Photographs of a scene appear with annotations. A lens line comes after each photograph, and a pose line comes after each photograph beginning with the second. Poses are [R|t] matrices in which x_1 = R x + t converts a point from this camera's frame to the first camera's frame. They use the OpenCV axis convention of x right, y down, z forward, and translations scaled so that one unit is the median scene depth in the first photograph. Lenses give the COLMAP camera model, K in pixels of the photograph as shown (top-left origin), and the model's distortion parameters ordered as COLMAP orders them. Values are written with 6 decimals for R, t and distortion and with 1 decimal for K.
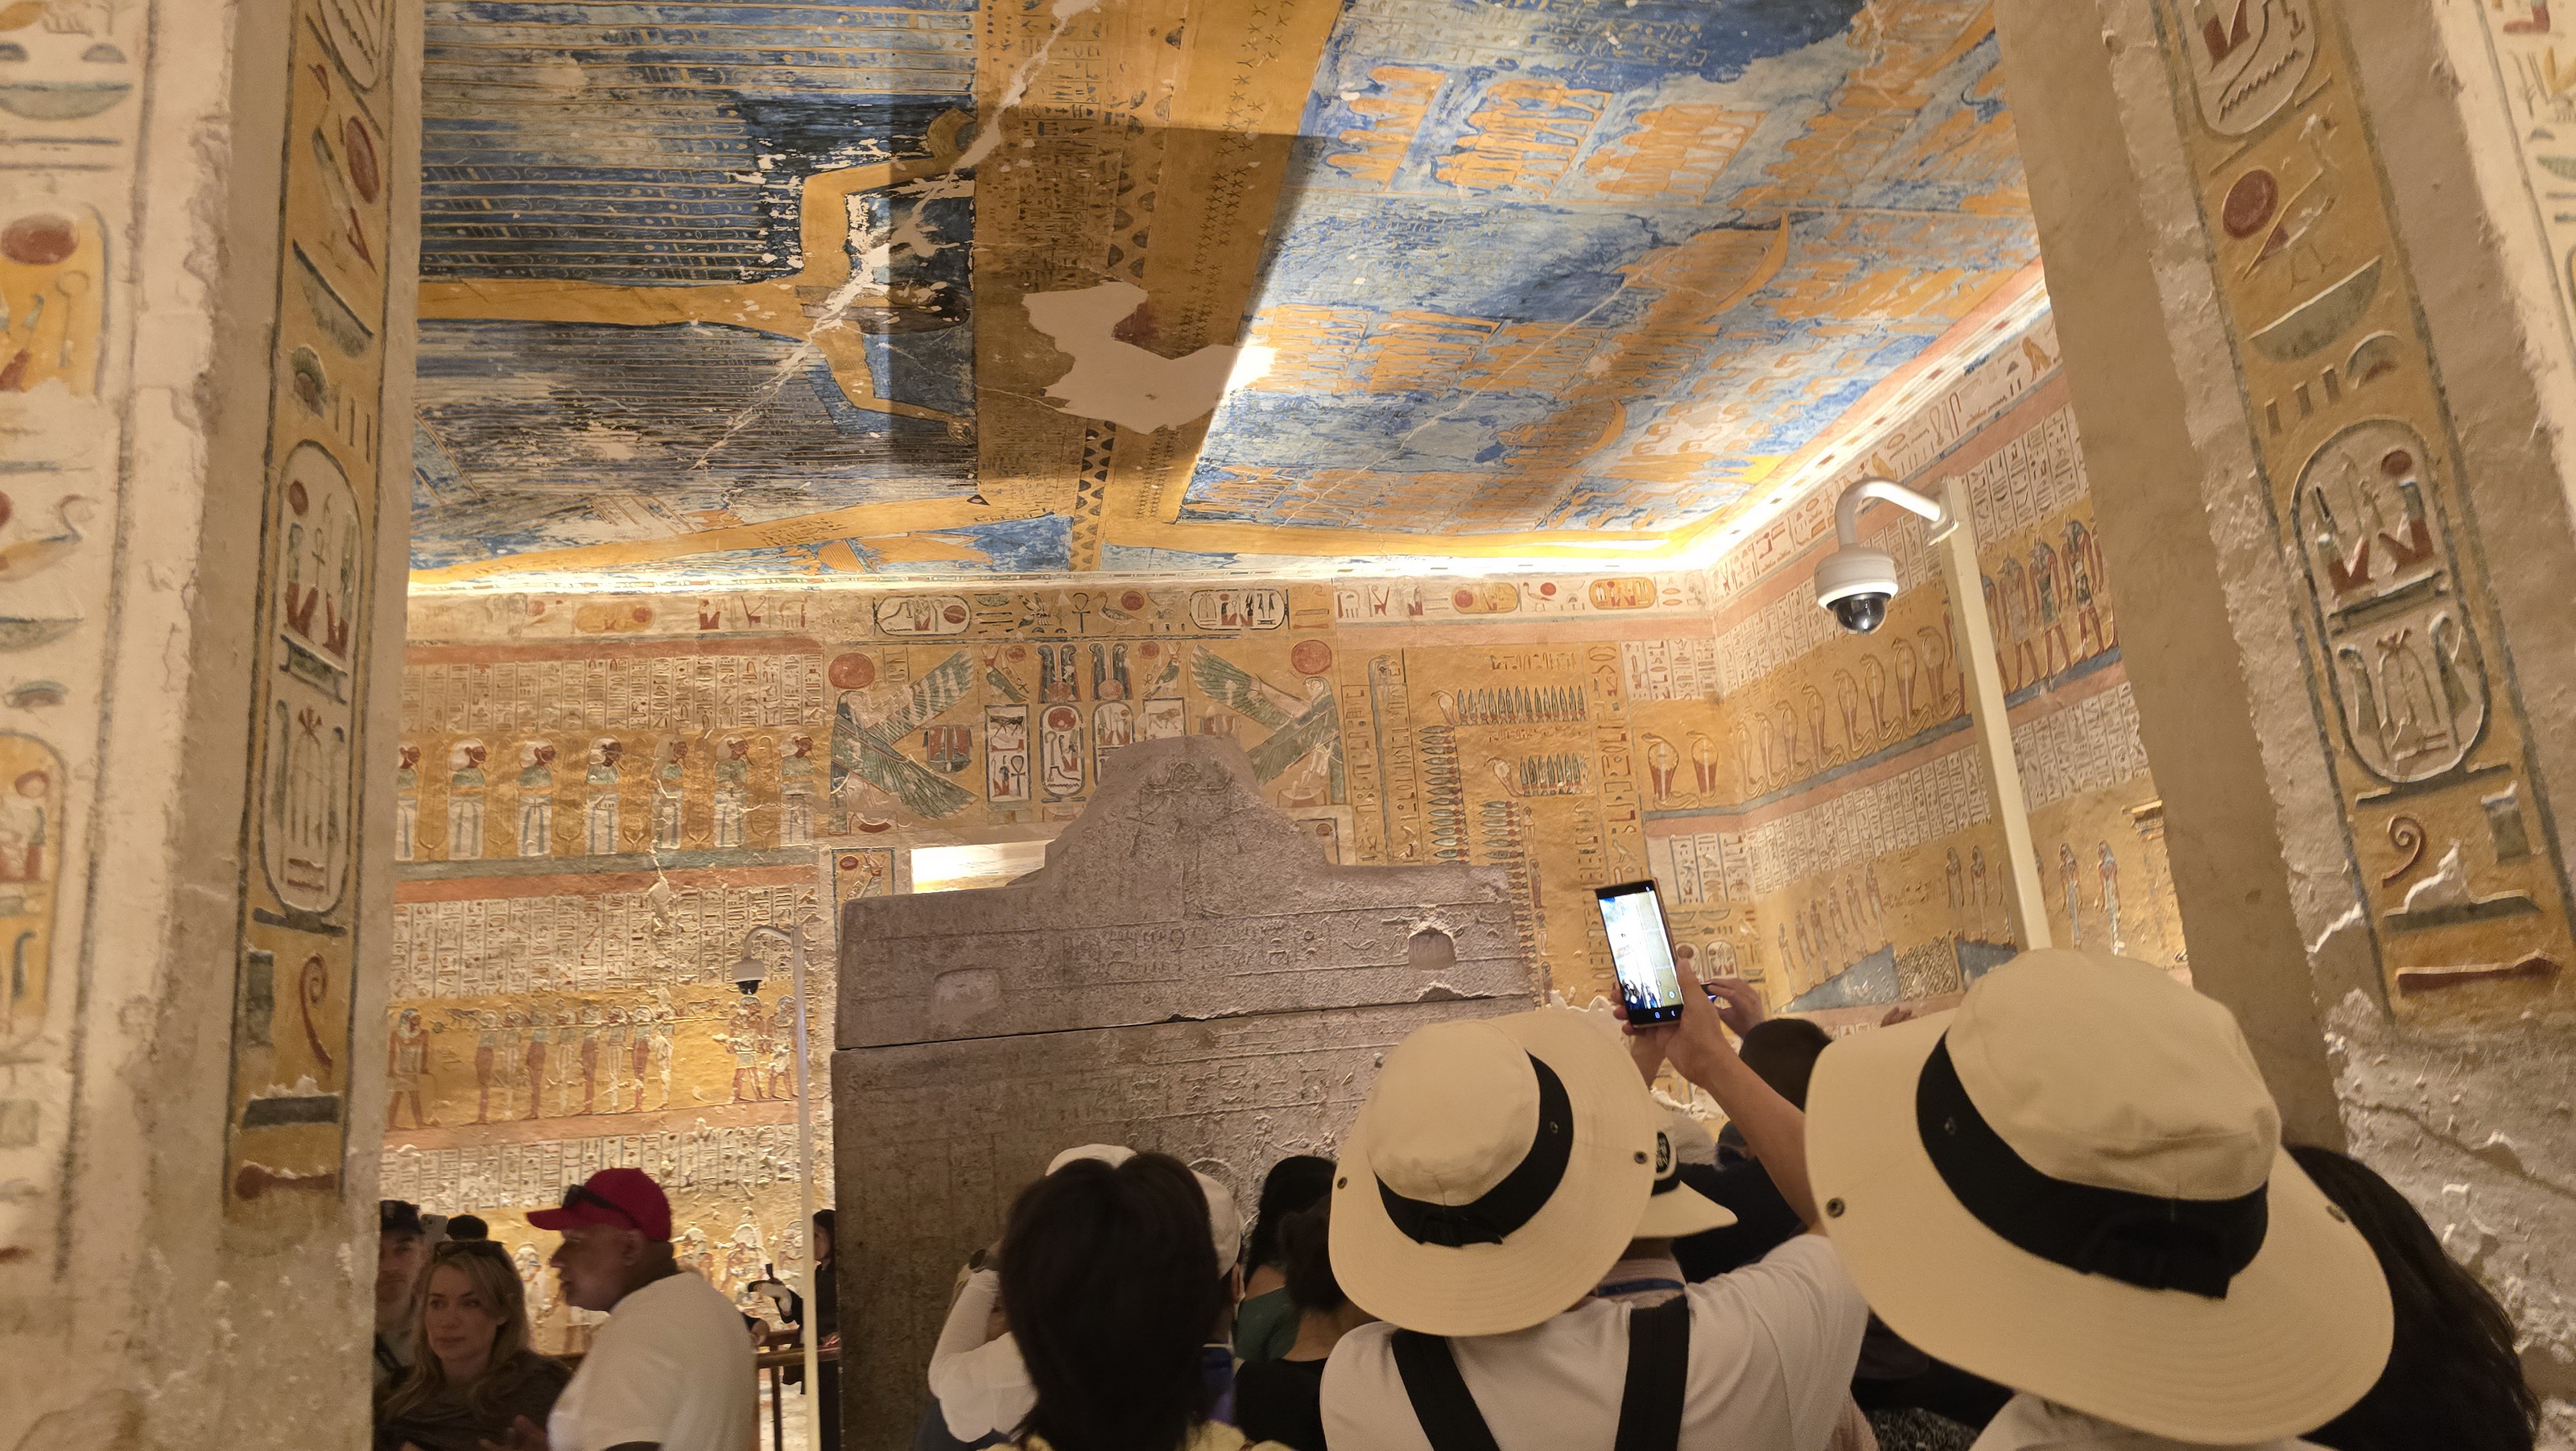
lens RADIAL K [[1732.8, 0, 1306.2], [0, 1732.8, 695.7], [0, 0, 1]] dist [0.069624, -0.036798]
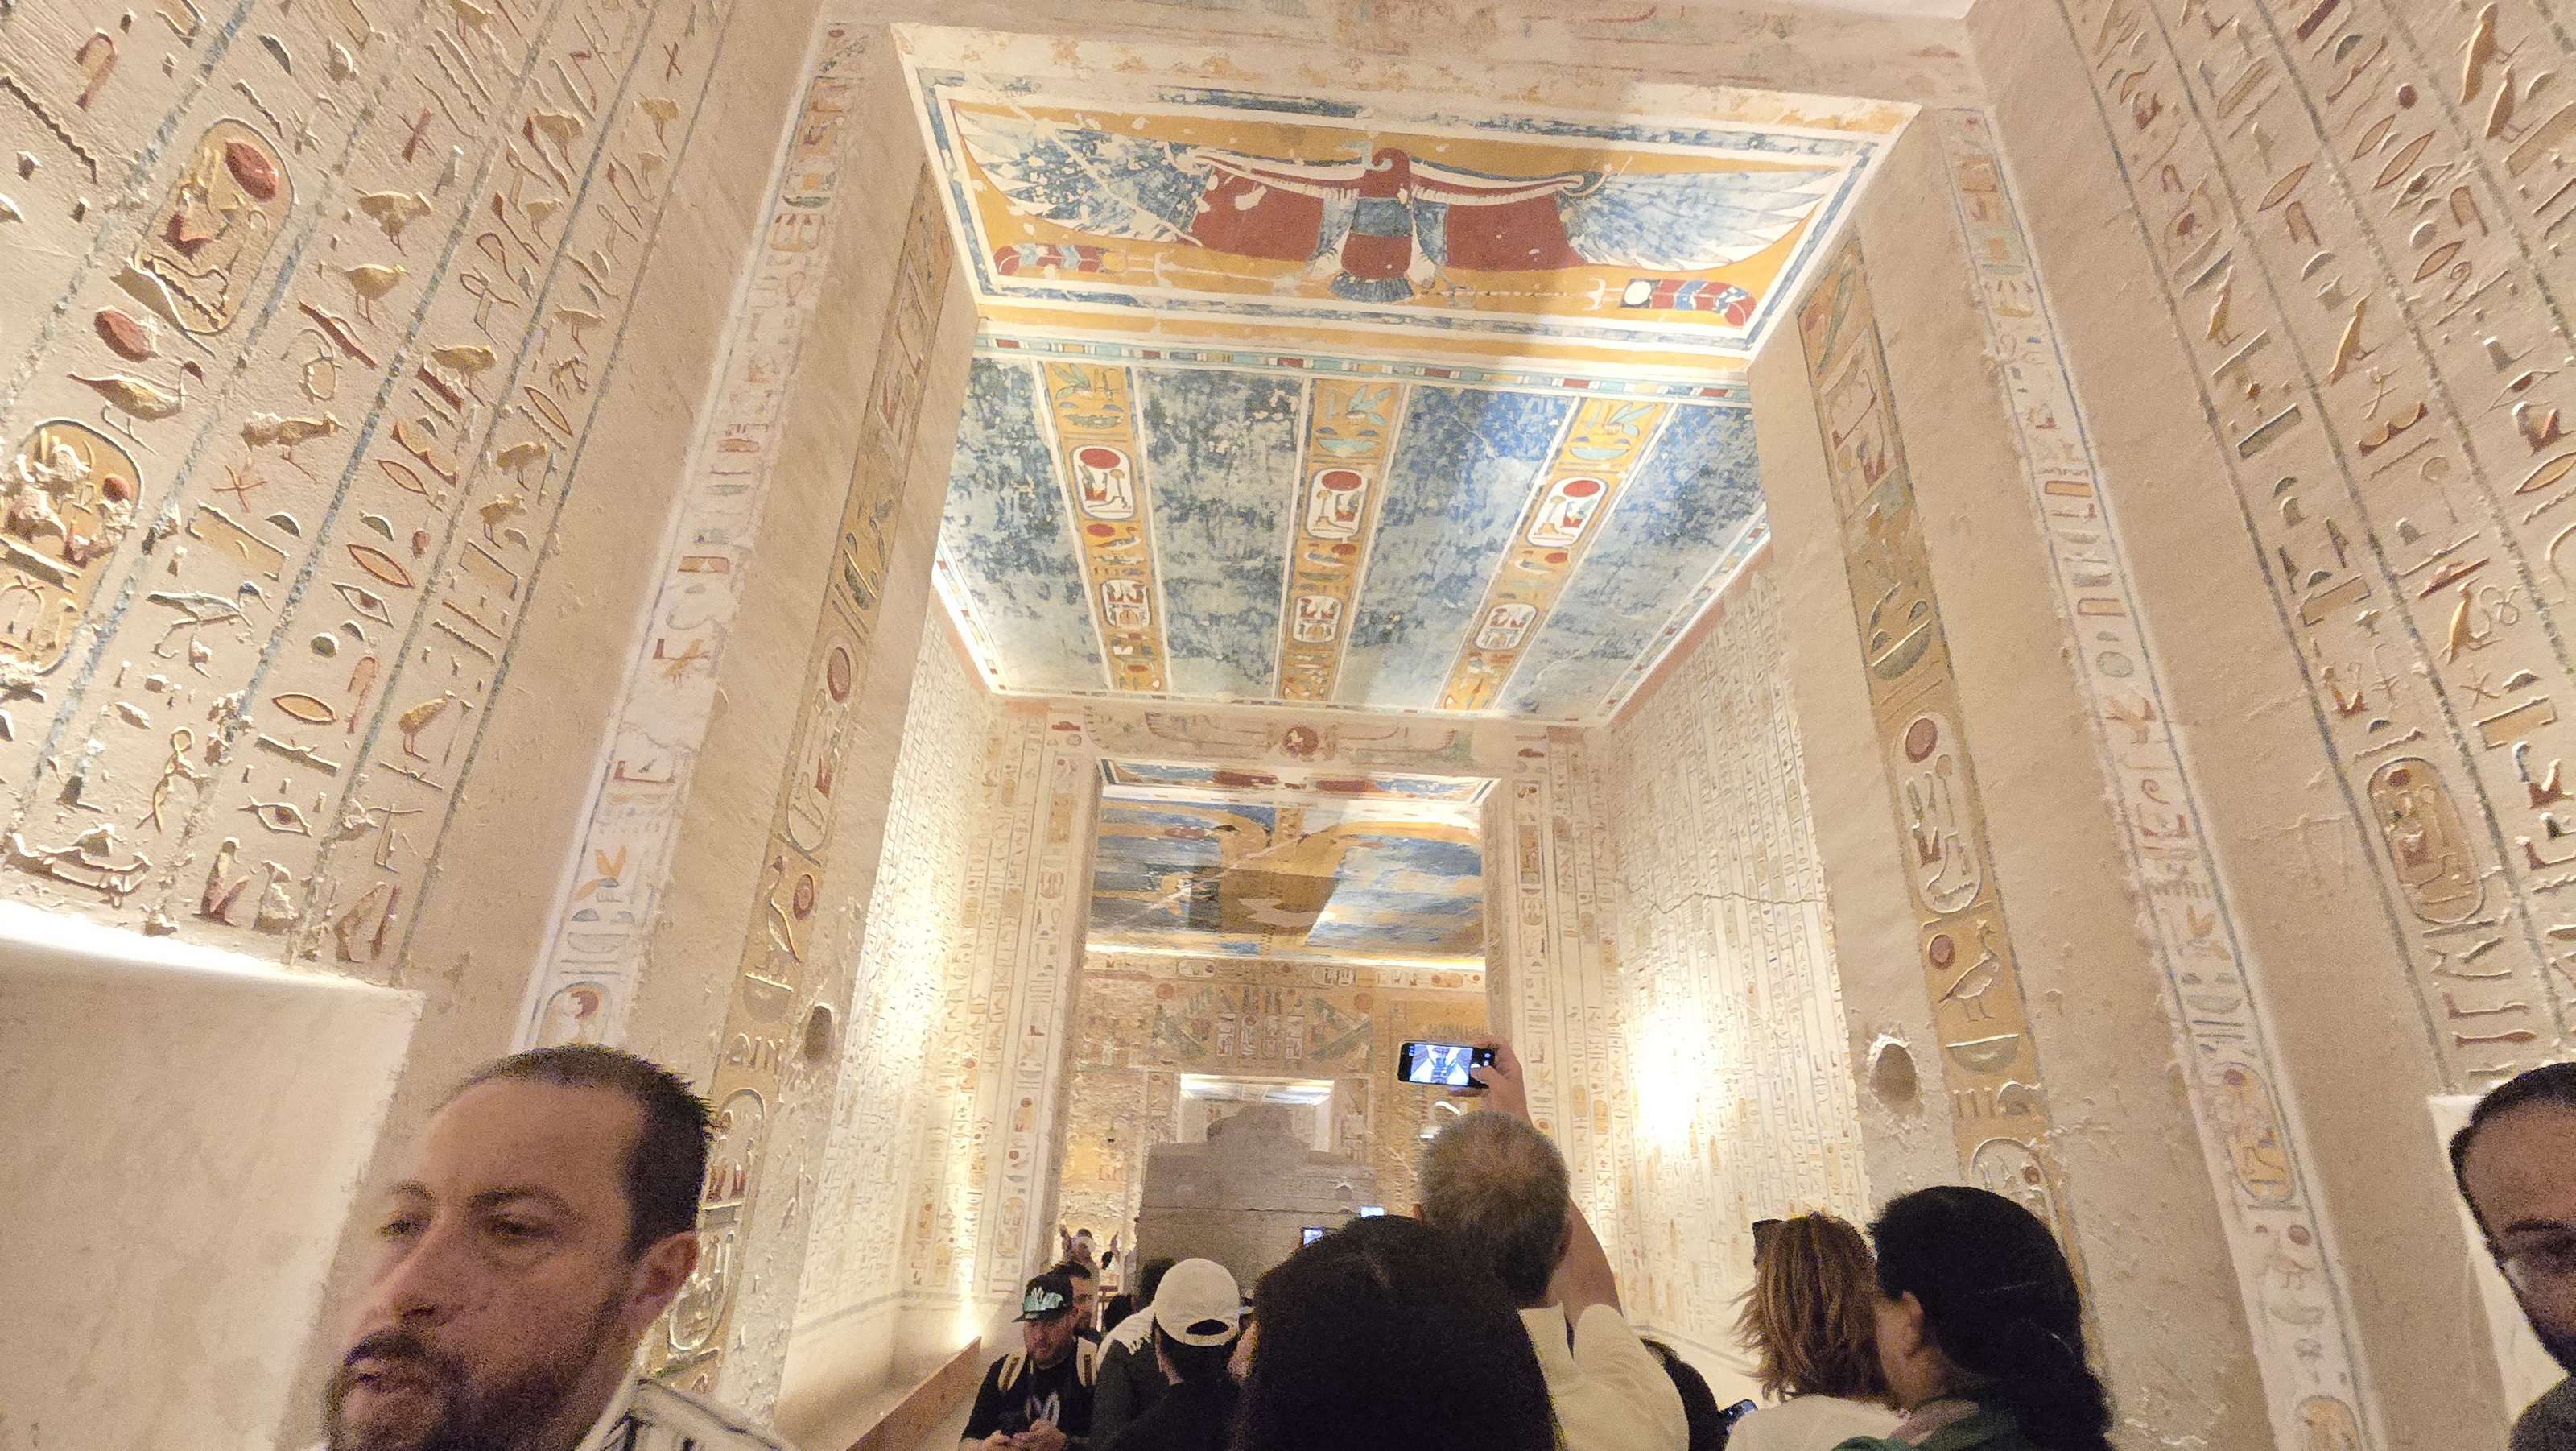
lens RADIAL K [[1051.9, 0, 1278.6], [0, 1051.9, 722.5], [0, 0, 1]] dist [0.008963, -0.007094]
pose [[0.983782, 0.065759, -0.166878, 0.129431], [-0.089882, 0.985865, -0.141392, -0.230053], [0.155222, 0.154098, 0.975787, -0.525618]]
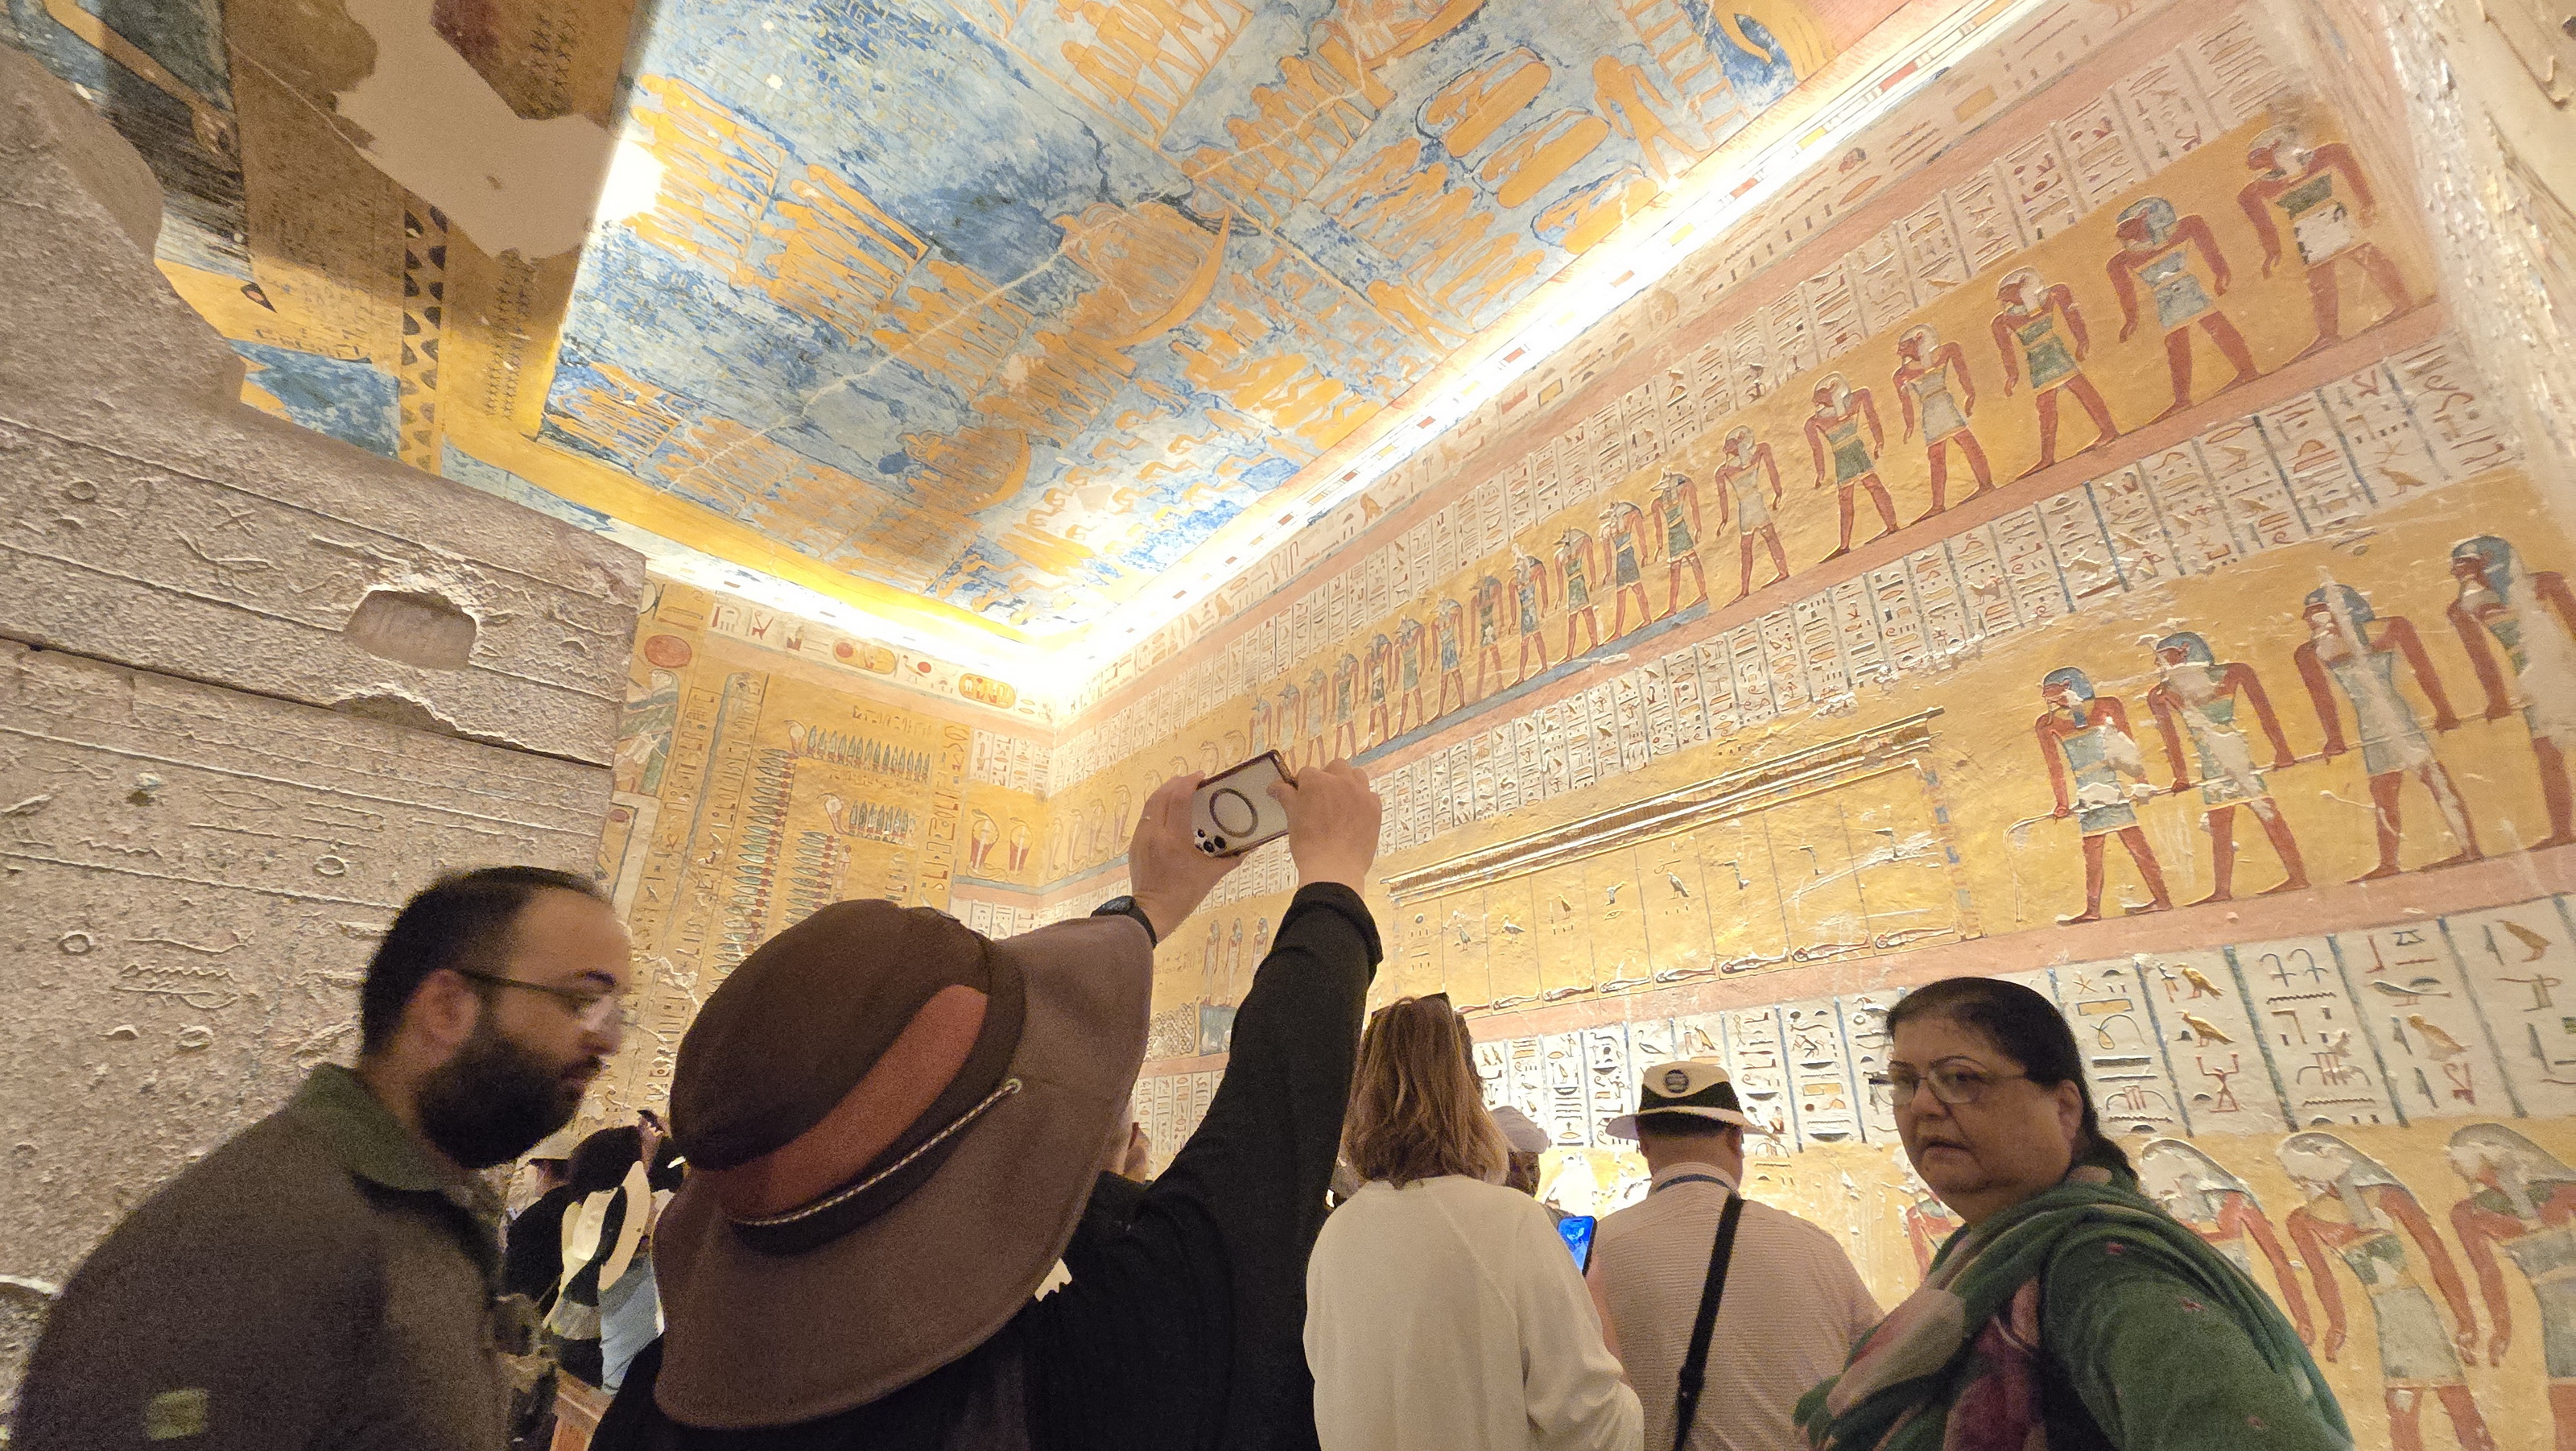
lens RADIAL K [[1051.9, 0, 1285.9], [0, 1051.9, 718.9], [0, 0, 1]] dist [0.008963, -0.007094]
pose [[0.877180, 0.272195, 0.395557, 0.114037], [-0.187606, 0.952602, -0.239484, 0.124843], [-0.441995, 0.135861, 0.886669, 0.389783]]
